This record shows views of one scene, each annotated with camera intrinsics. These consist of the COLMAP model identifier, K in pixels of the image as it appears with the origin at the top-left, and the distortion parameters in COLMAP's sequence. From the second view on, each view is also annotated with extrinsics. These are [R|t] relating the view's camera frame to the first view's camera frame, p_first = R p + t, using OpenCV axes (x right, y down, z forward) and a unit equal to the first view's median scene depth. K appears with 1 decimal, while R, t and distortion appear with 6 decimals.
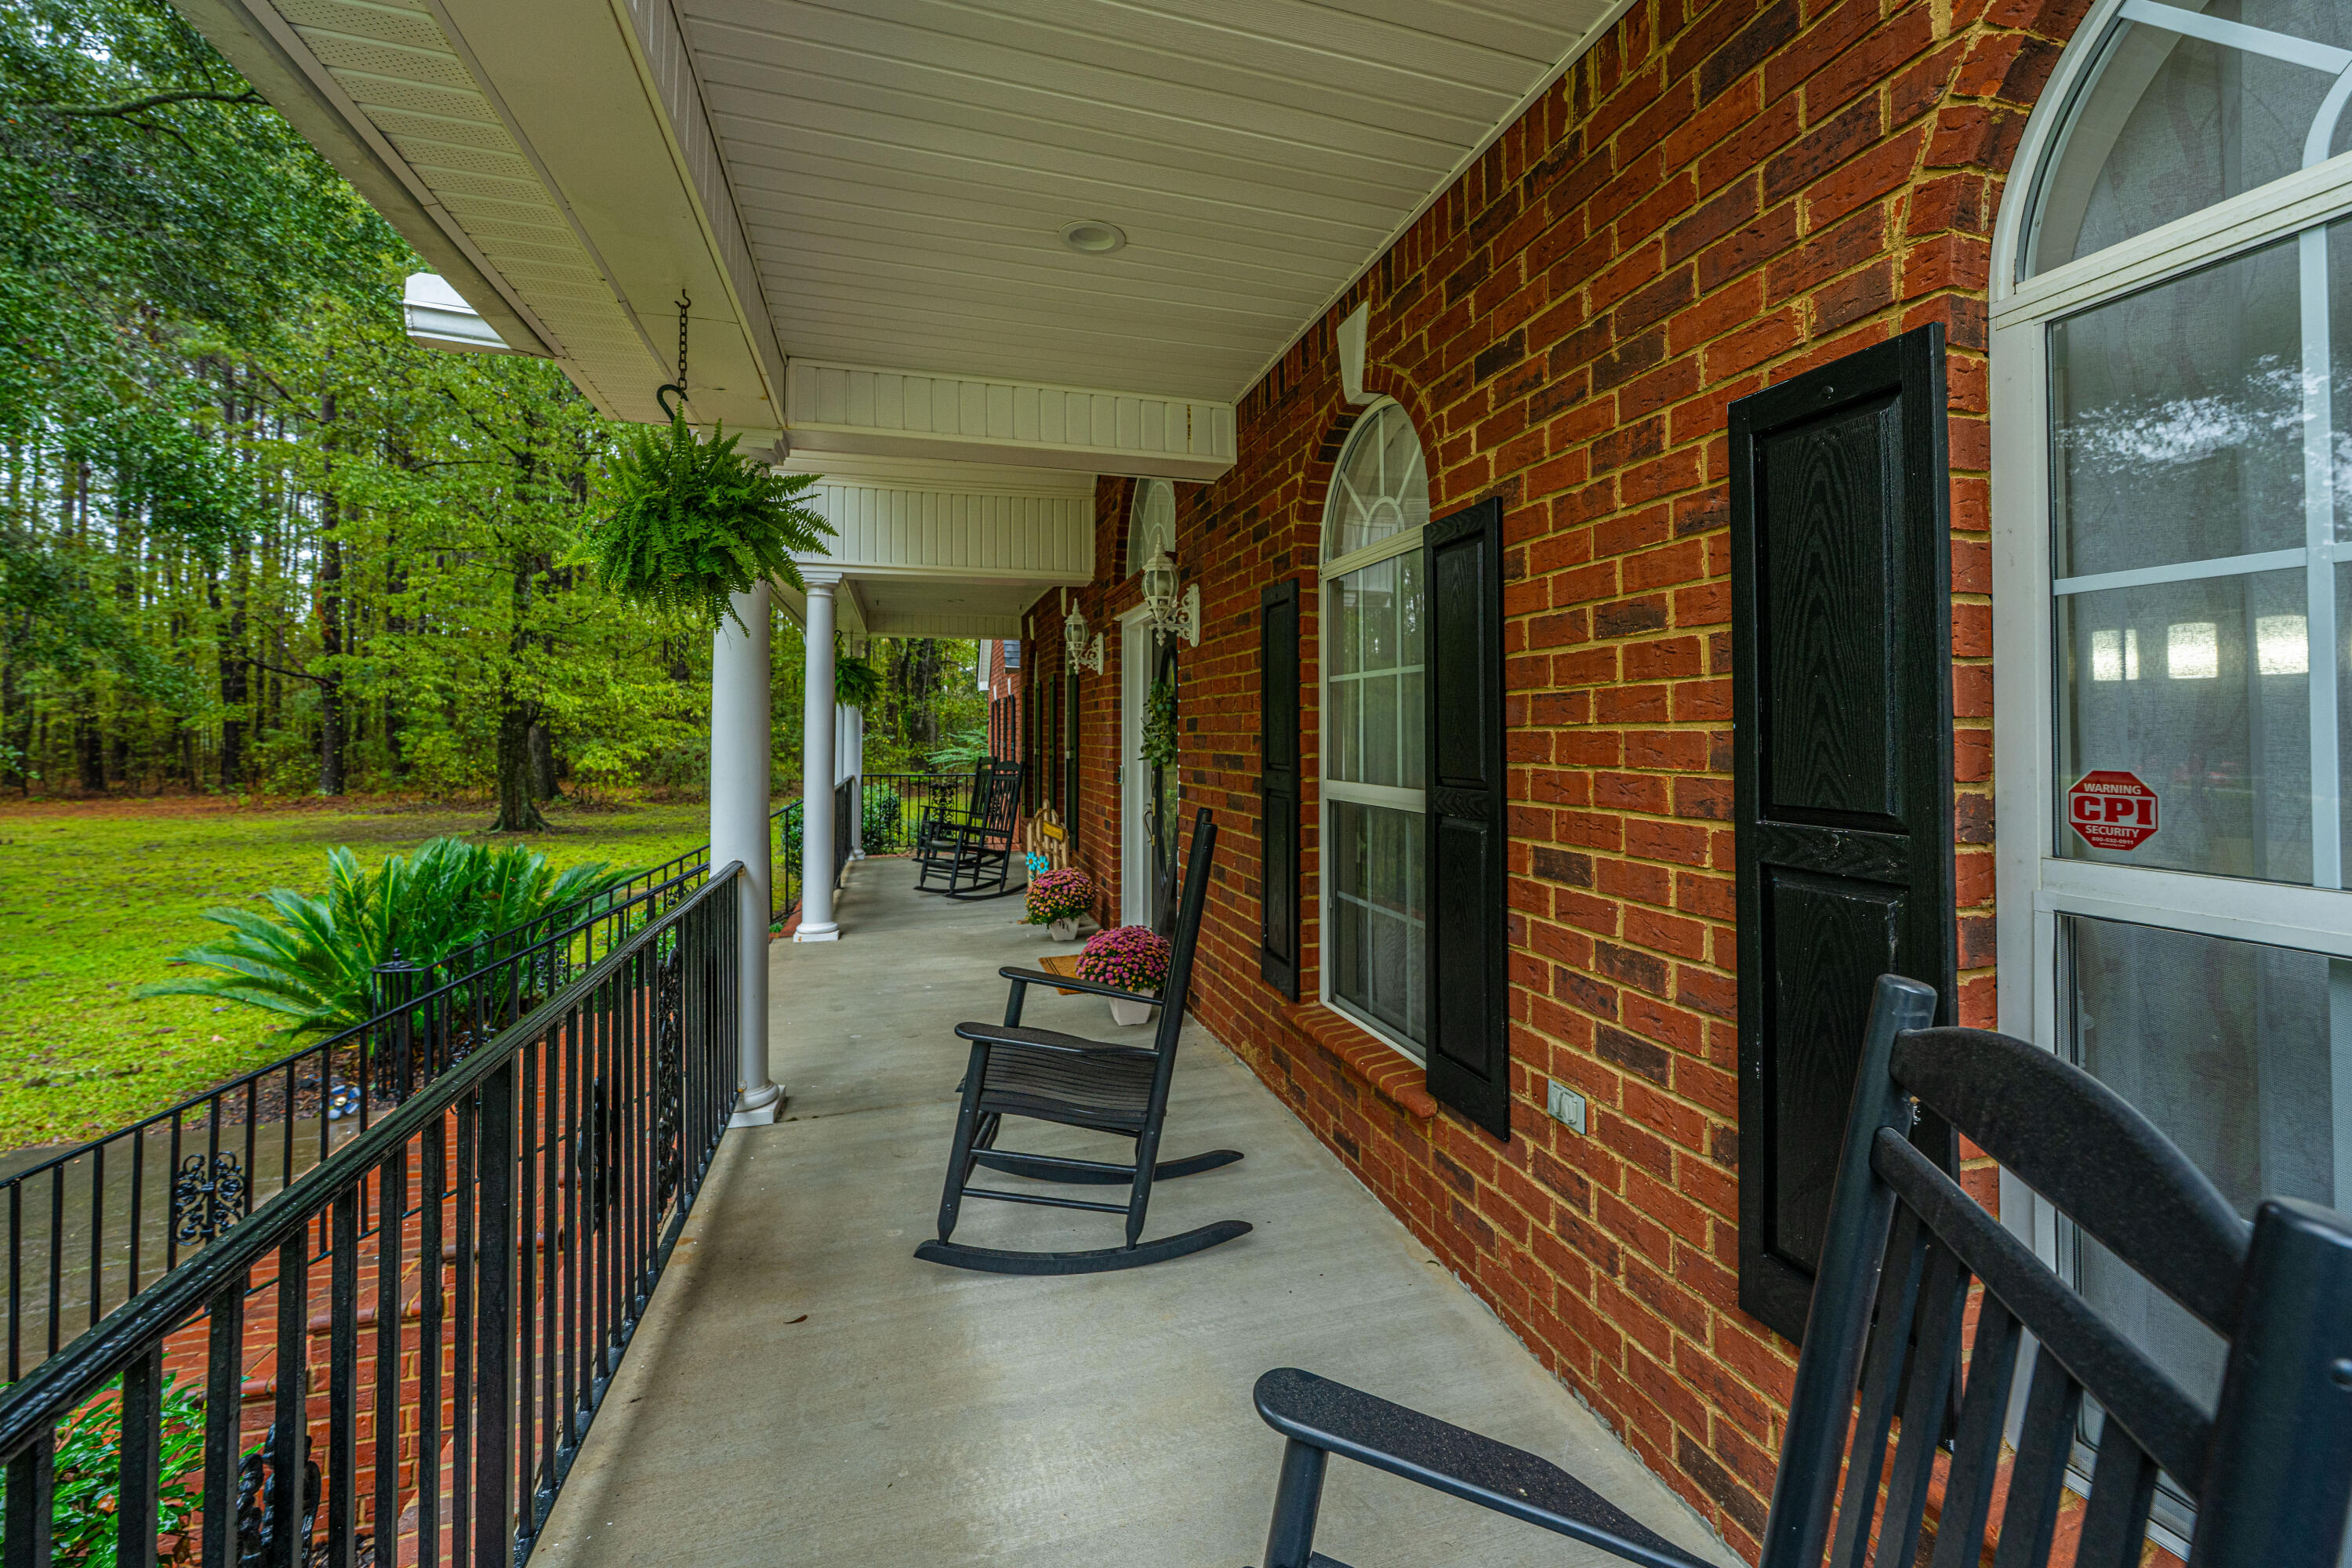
lens RADIAL K [[921.5, 0, 1182.3], [0, 921.5, 711.0], [0, 0, 1]] dist [0.000767, 0.000061]
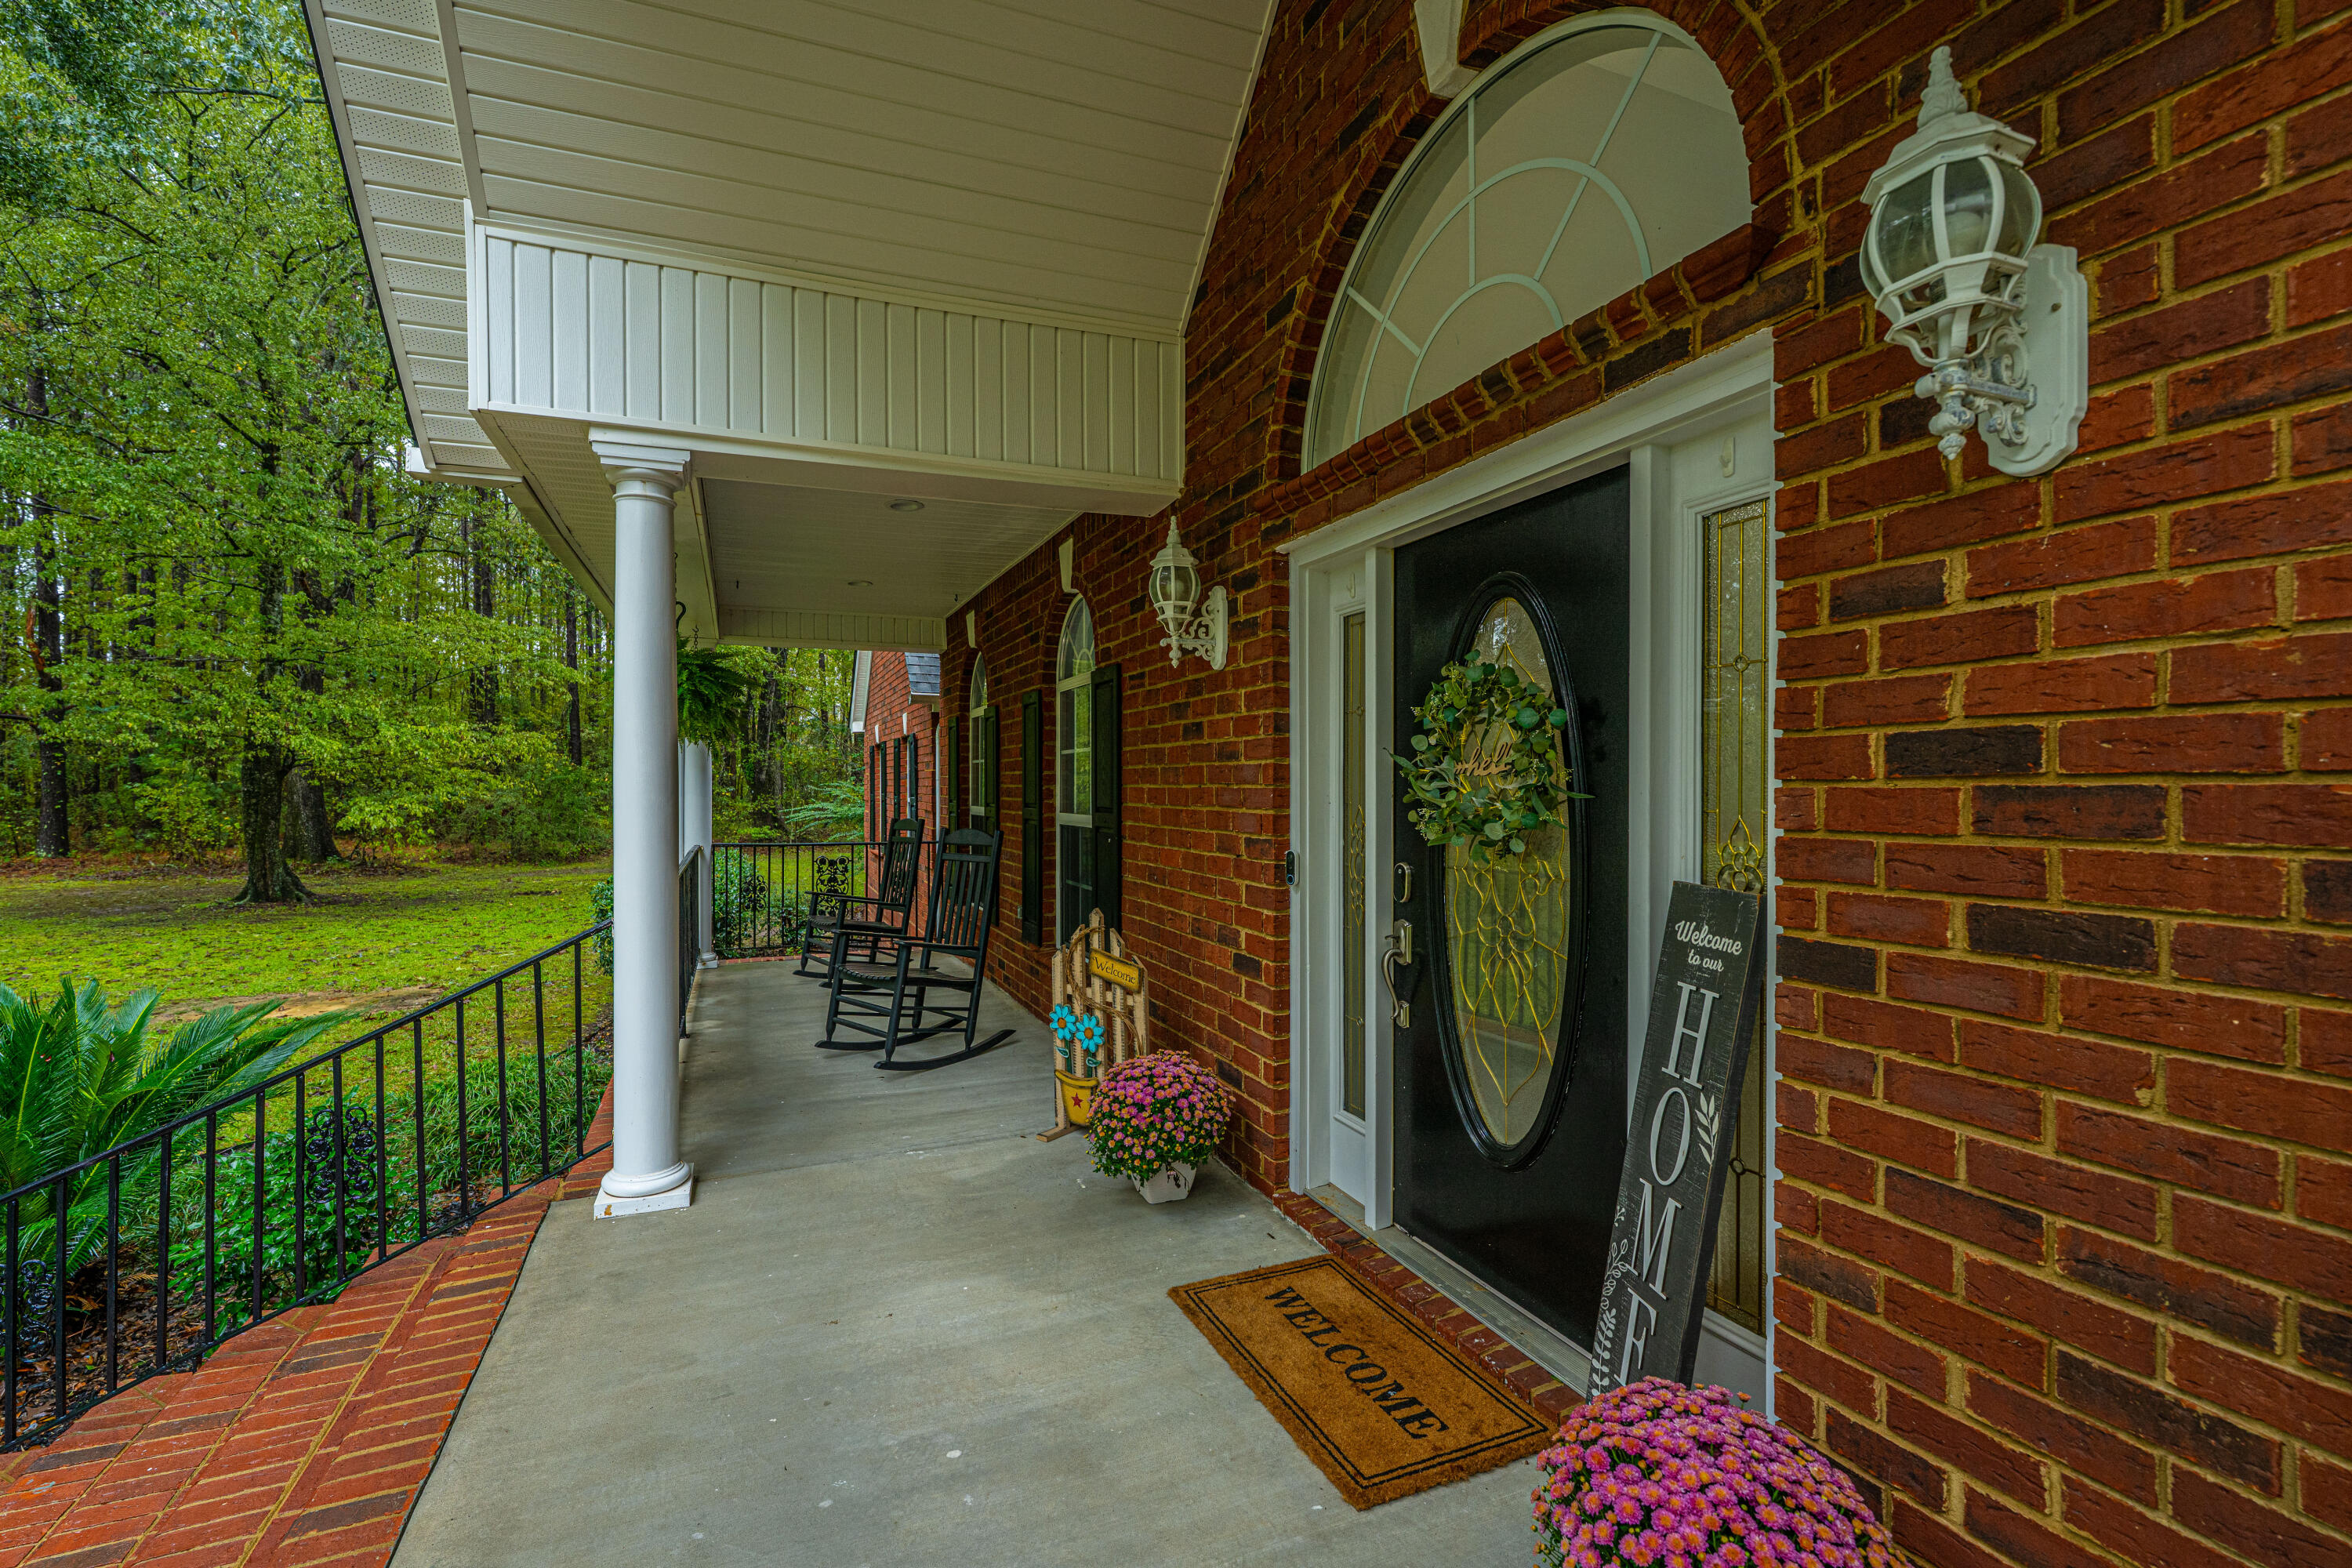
lens RADIAL K [[1028.8, 0, 1176.0], [0, 1028.8, 784.0], [0, 0, 1]] dist [-0.001980, -0.000461]
pose [[0.995031, 0.000792, 0.099563, -0.127154], [-0.003093, 0.999732, 0.022960, 0.008652], [-0.099518, -0.023154, 0.994766, 0.324625]]
